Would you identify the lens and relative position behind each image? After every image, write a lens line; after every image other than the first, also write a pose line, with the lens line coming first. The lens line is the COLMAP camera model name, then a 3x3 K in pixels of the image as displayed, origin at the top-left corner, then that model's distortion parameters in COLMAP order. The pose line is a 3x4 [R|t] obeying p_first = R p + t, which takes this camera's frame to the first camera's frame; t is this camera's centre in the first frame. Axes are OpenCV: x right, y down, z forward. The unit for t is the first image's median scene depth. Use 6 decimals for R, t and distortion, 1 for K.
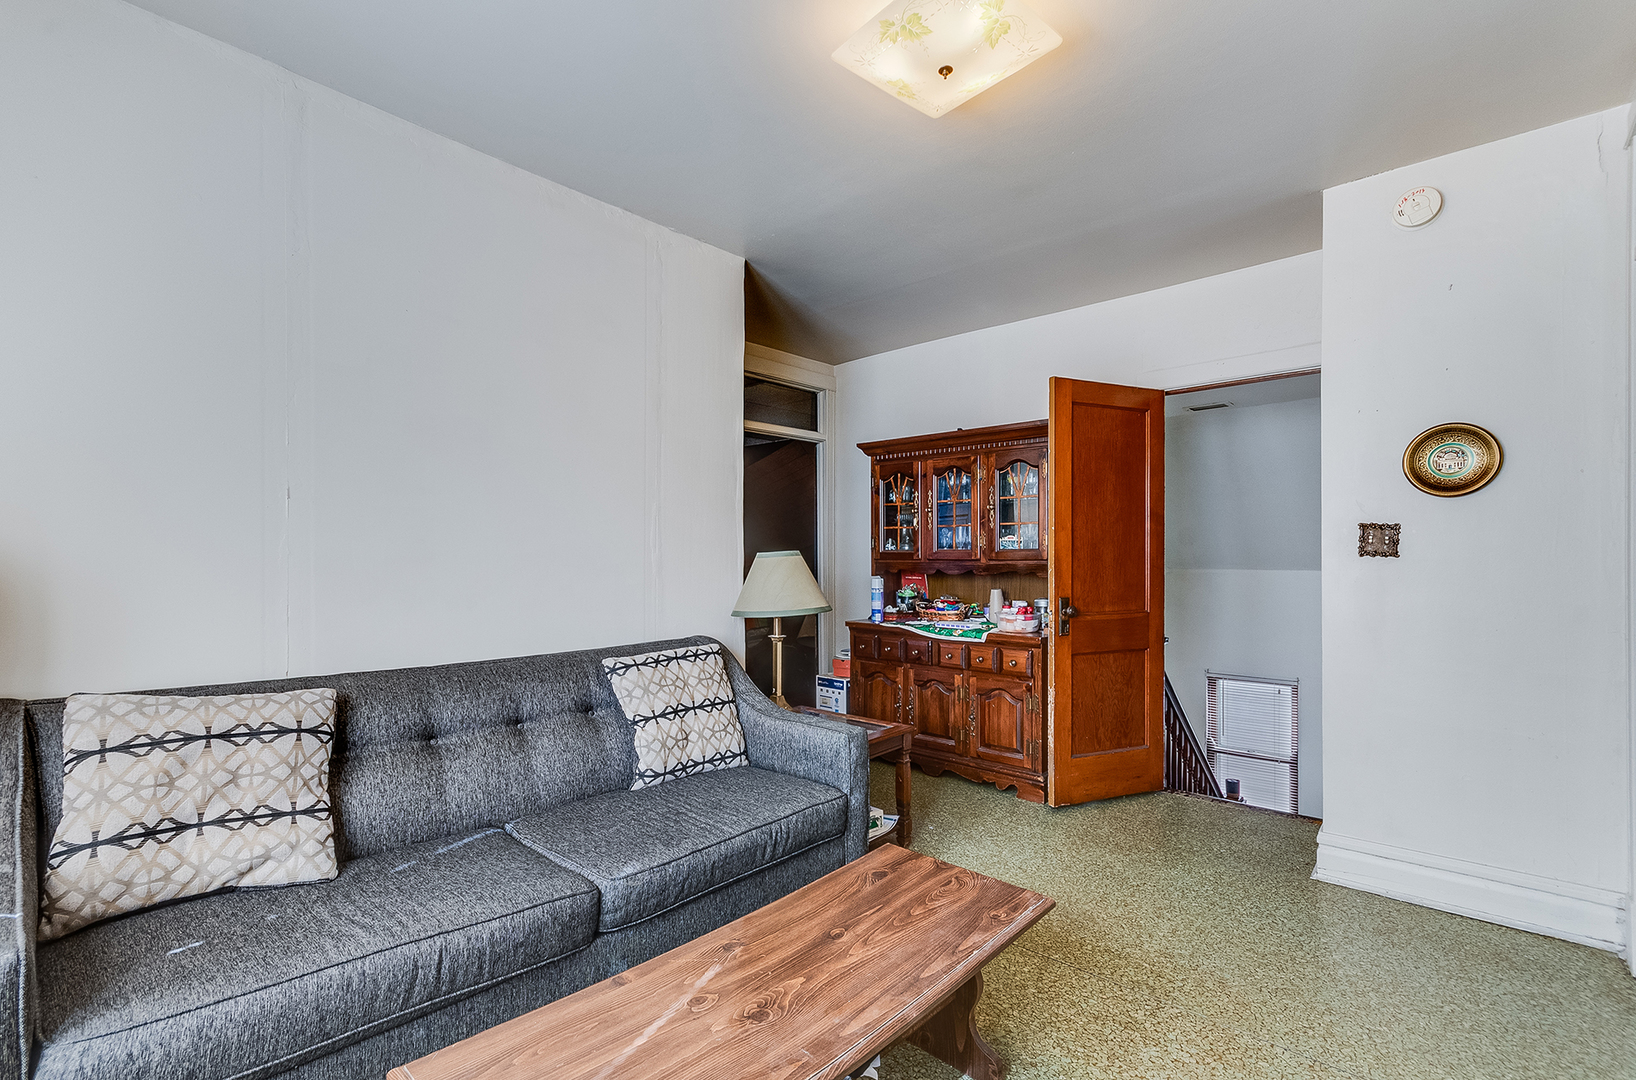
lens RADIAL K [[723.7, 0, 818.9], [0, 723.7, 558.8], [0, 0, 1]] dist [0.002743, -0.000095]
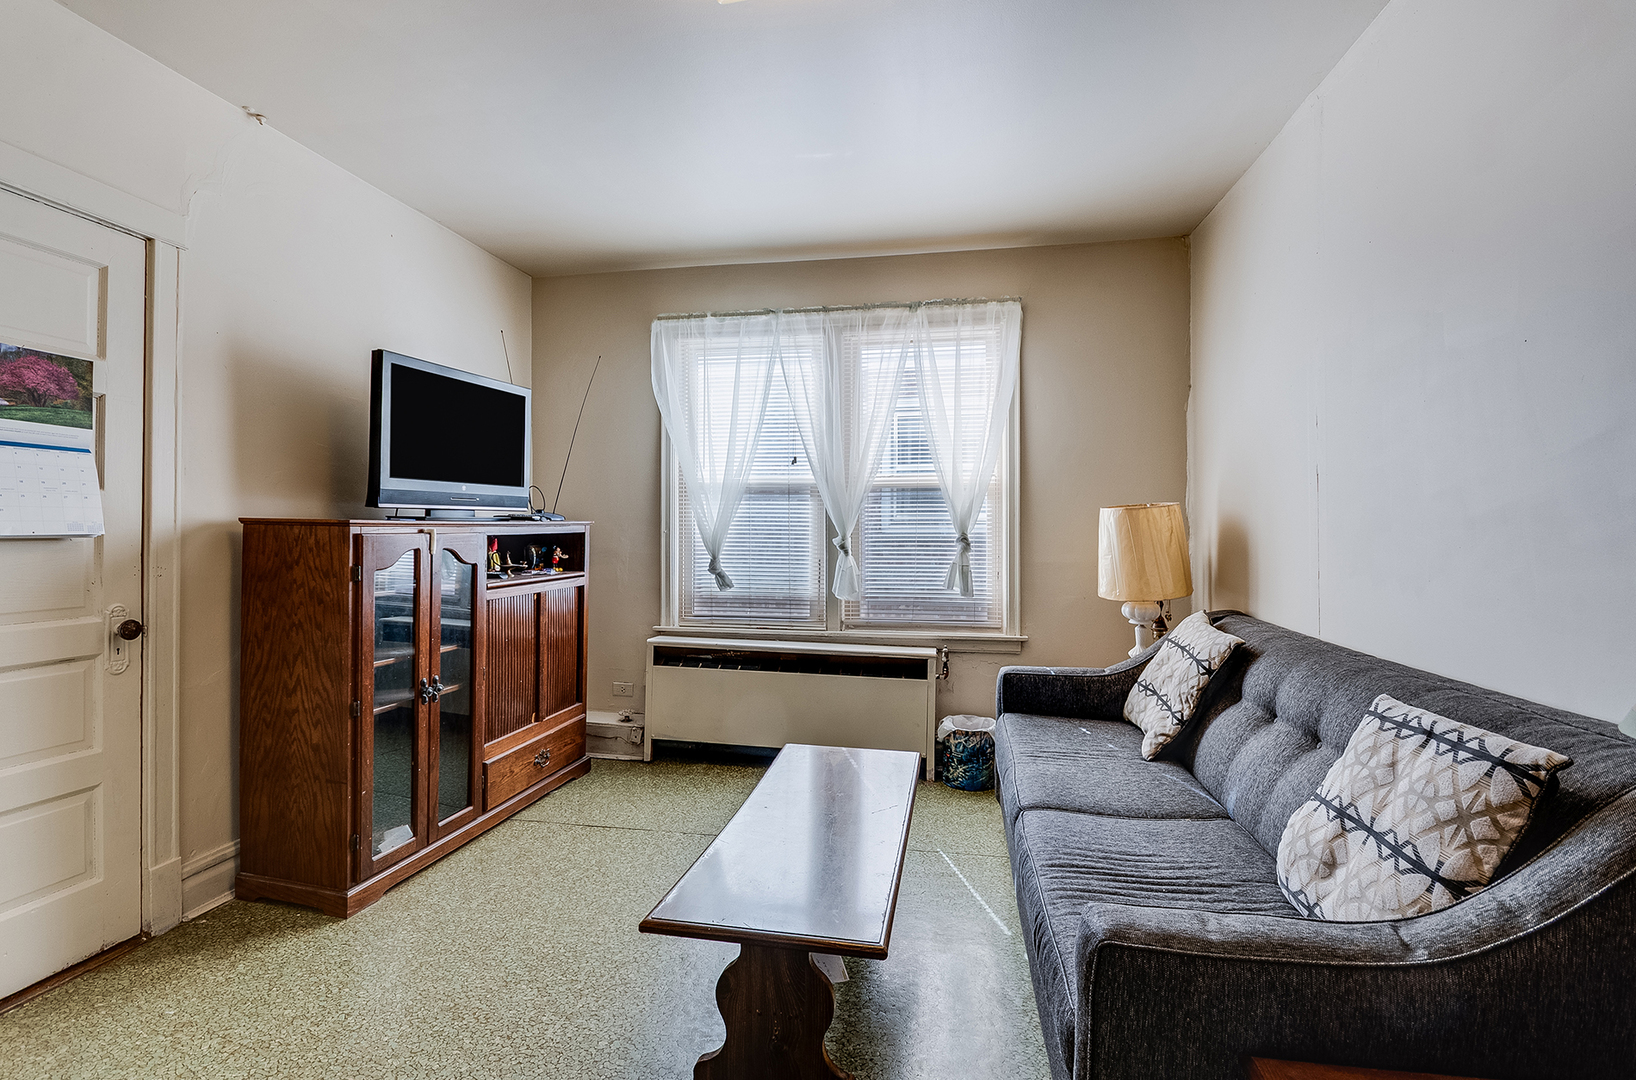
lens RADIAL K [[744.4, 0, 814.8], [0, 744.4, 534.2], [0, 0, 1]] dist [-0.002959, -0.001247]
pose [[-0.850544, -0.007295, -0.525853, 0.454412], [-0.007318, 0.999971, -0.002036, 0.012874], [0.525853, 0.002116, -0.850573, 1.373333]]
